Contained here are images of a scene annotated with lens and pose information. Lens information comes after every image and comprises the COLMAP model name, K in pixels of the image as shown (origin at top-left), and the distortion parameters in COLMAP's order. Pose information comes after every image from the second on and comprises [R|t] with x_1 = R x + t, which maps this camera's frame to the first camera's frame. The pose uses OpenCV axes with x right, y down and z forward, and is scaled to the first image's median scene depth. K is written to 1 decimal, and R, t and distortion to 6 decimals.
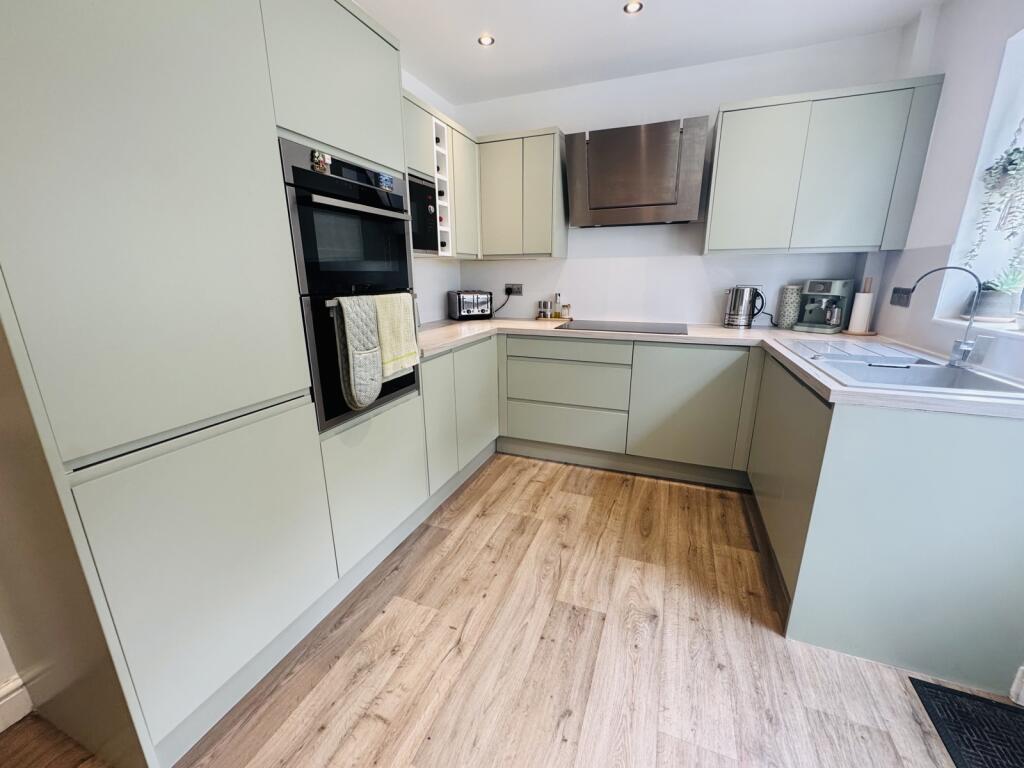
lens RADIAL K [[408.7, 0, 513.0], [0, 408.7, 383.8], [0, 0, 1]] dist [-0.003572, 0.000414]
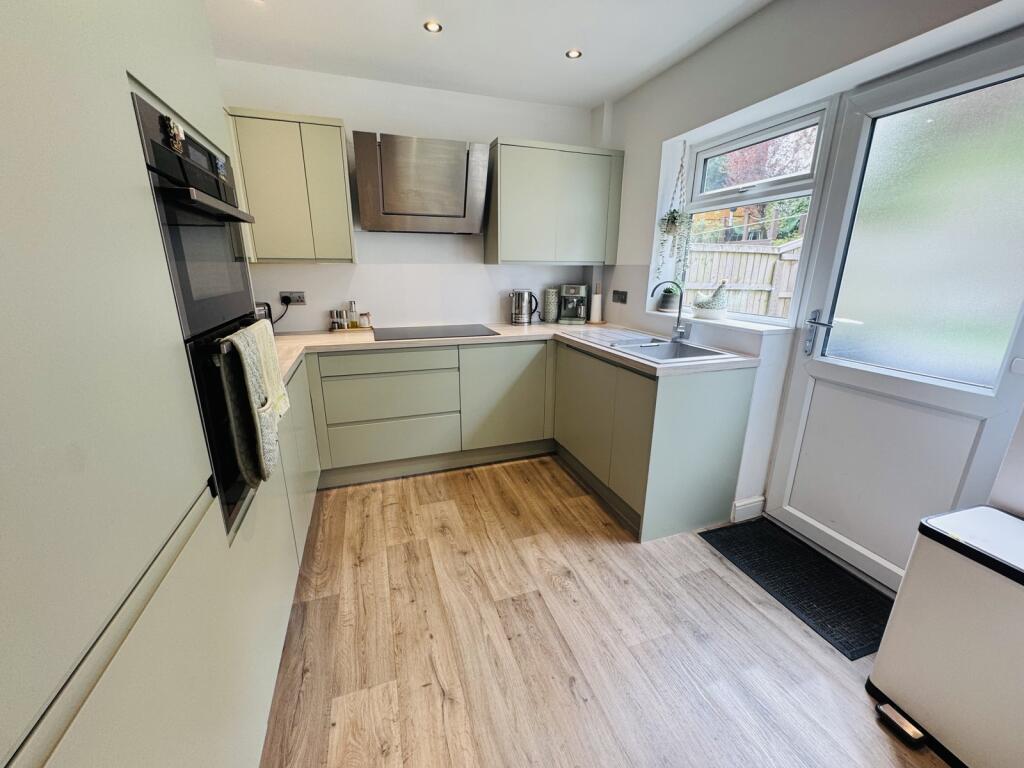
lens RADIAL K [[408.7, 0, 512.1], [0, 408.7, 383.9], [0, 0, 1]] dist [-0.003572, 0.000414]
pose [[0.759020, -0.168866, 0.628787, -0.351032], [0.159308, 0.984591, 0.072117, -0.073662], [-0.631276, 0.045433, 0.774226, 0.112237]]
